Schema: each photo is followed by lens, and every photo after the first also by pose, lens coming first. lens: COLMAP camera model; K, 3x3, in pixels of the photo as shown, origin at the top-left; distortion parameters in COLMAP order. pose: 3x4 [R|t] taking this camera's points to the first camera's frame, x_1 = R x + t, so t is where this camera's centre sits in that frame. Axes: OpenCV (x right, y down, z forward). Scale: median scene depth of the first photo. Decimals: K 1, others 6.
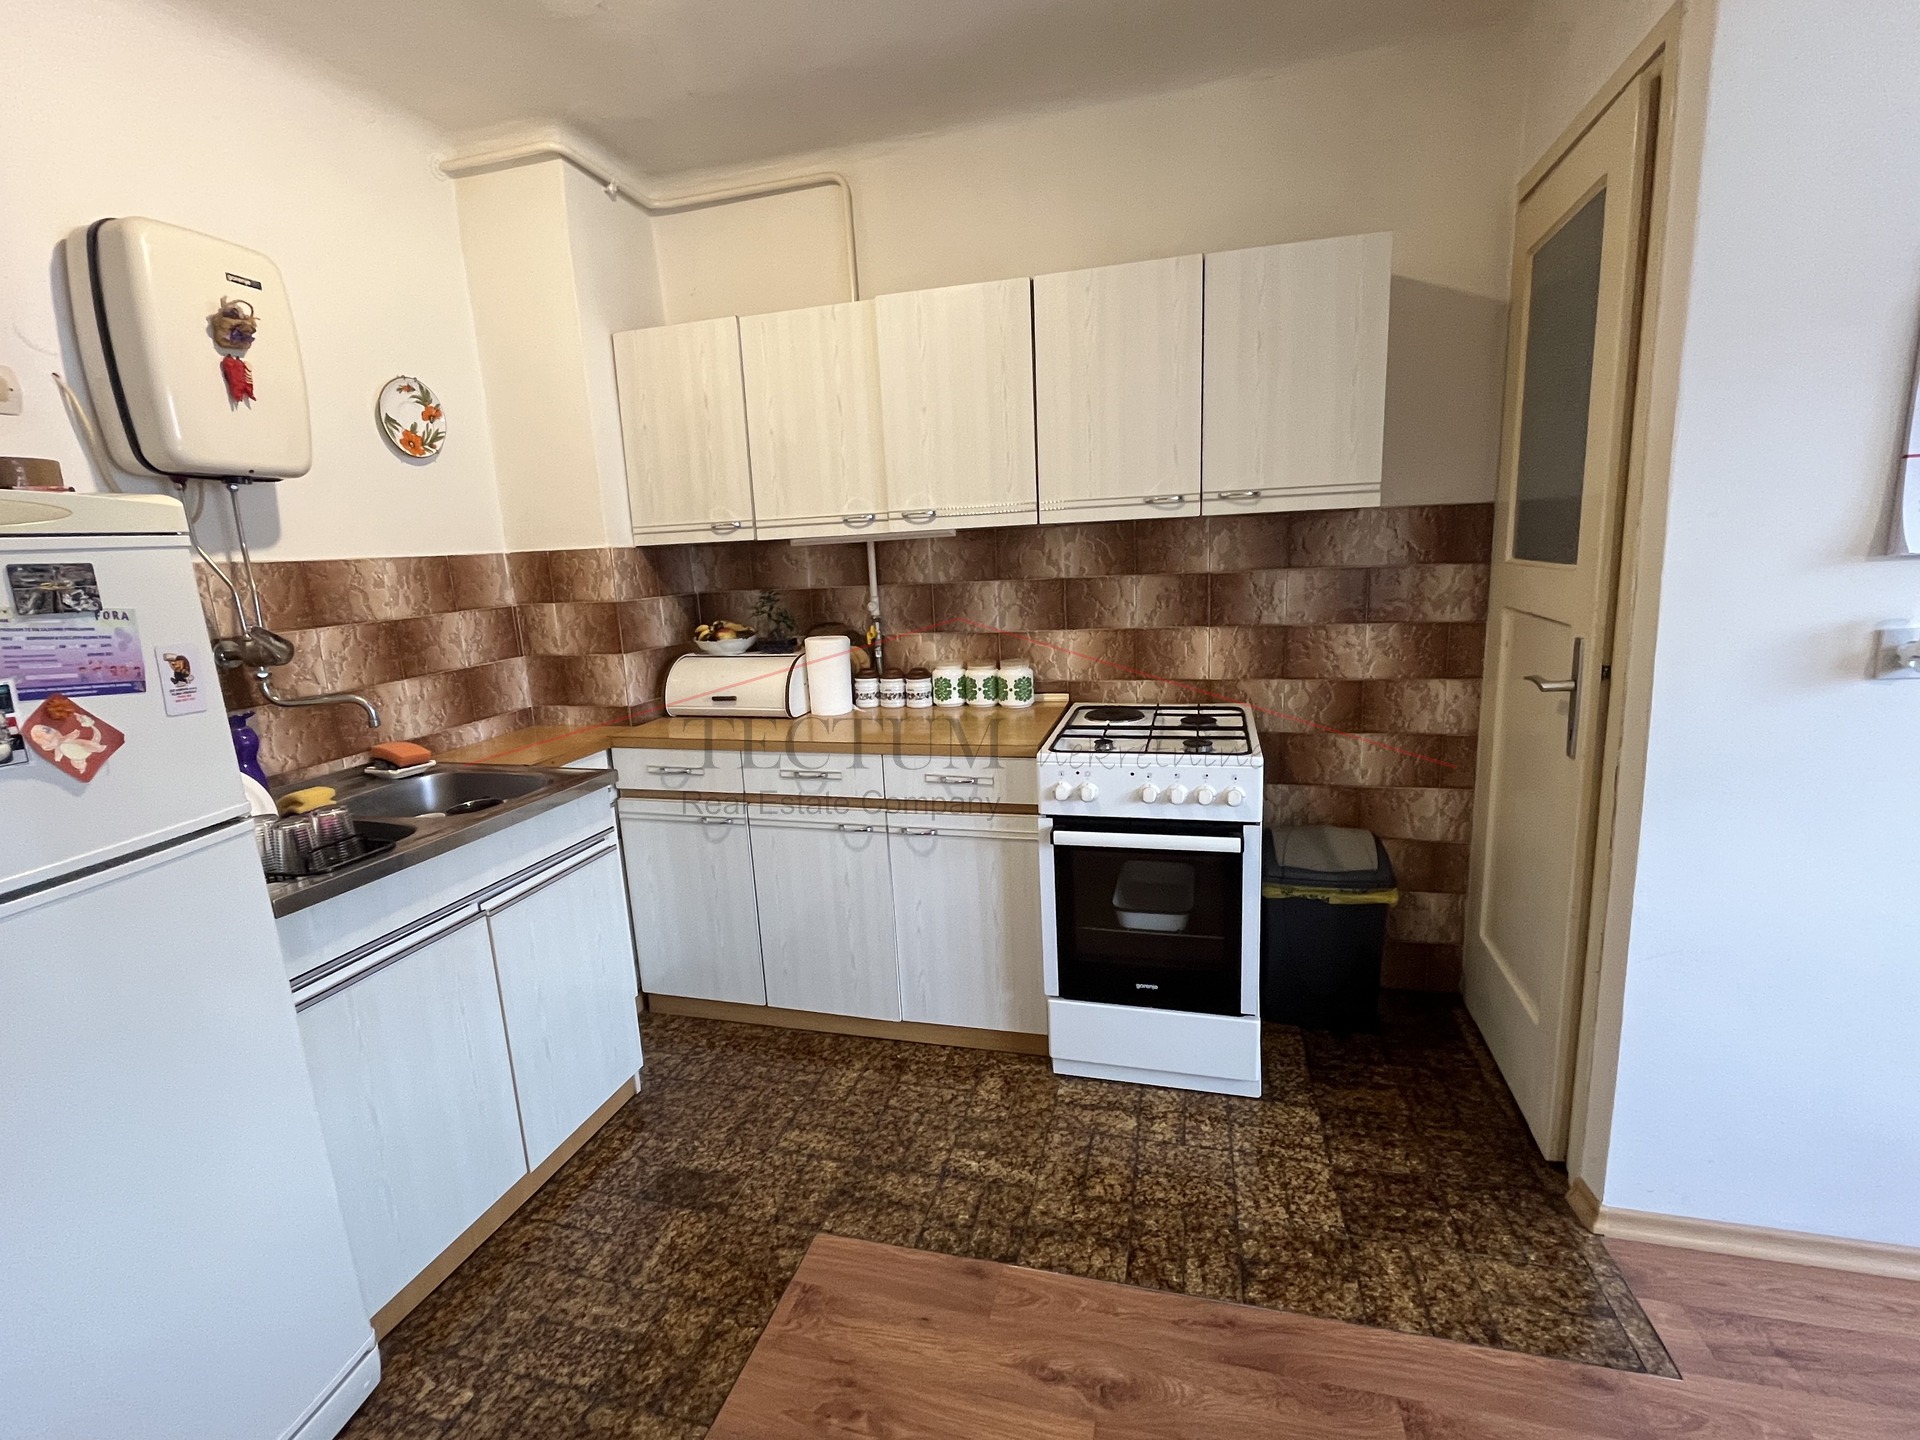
lens RADIAL K [[871.8, 0, 952.3], [0, 871.8, 717.3], [0, 0, 1]] dist [-0.002815, -0.000168]
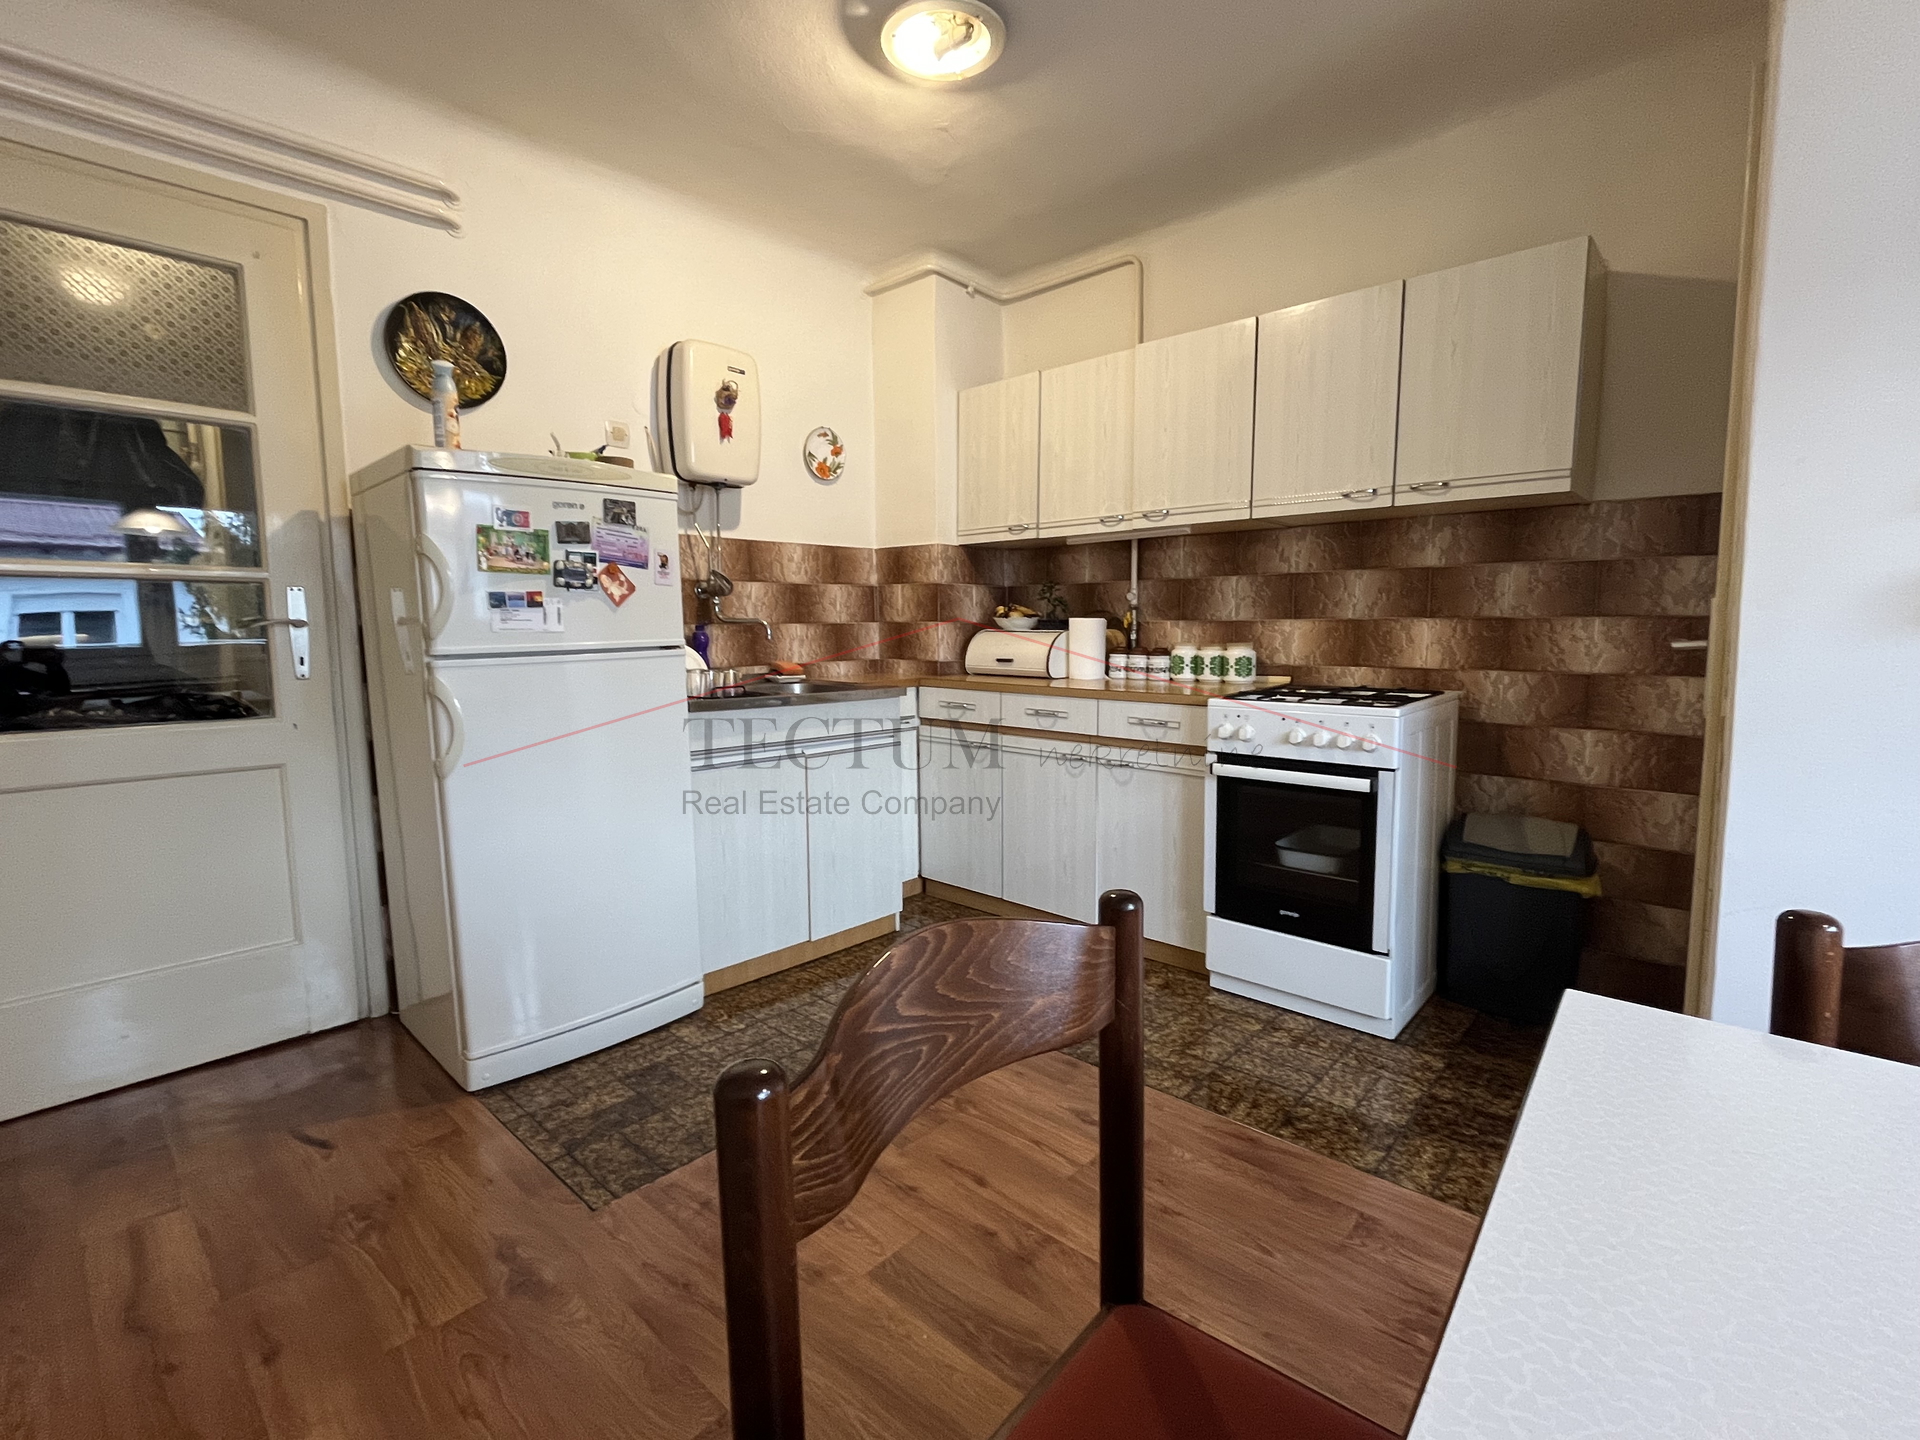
lens RADIAL K [[871.8, 0, 951.1], [0, 871.8, 717.5], [0, 0, 1]] dist [-0.002815, -0.000168]
pose [[0.888596, 0.091051, -0.449563, 0.295122], [-0.124295, 0.991228, -0.044922, 0.150085], [0.441529, 0.095796, 0.892118, -0.209132]]
